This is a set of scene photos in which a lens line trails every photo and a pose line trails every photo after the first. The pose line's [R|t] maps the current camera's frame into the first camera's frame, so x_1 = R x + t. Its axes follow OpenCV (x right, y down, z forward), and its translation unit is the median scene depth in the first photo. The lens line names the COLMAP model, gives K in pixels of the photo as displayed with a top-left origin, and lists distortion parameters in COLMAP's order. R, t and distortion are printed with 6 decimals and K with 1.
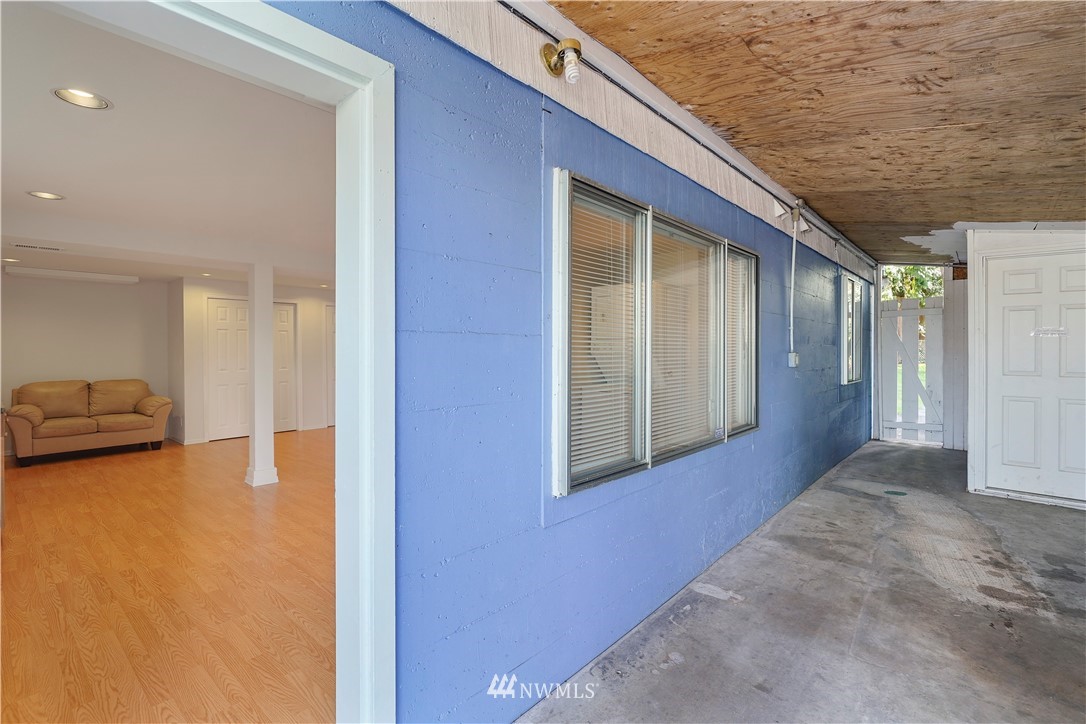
lens RADIAL K [[502.1, 0, 547.1], [0, 502.1, 352.6], [0, 0, 1]] dist [0.005635, -0.001624]
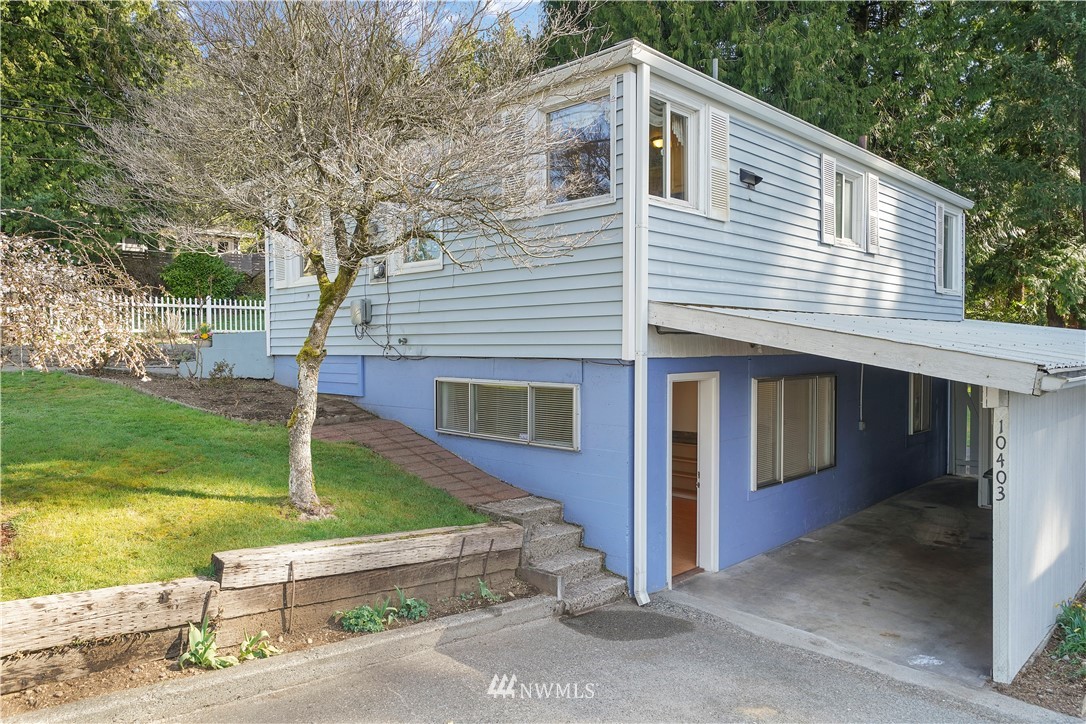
lens RADIAL K [[751.4, 0, 542.2], [0, 751.4, 366.3], [0, 0, 1]] dist [-0.004655, 0.000129]
pose [[0.998559, -0.003473, -0.053556, -0.819555], [0.004809, 0.999680, 0.024832, -0.469157], [0.053453, -0.025054, 0.998256, -2.889747]]
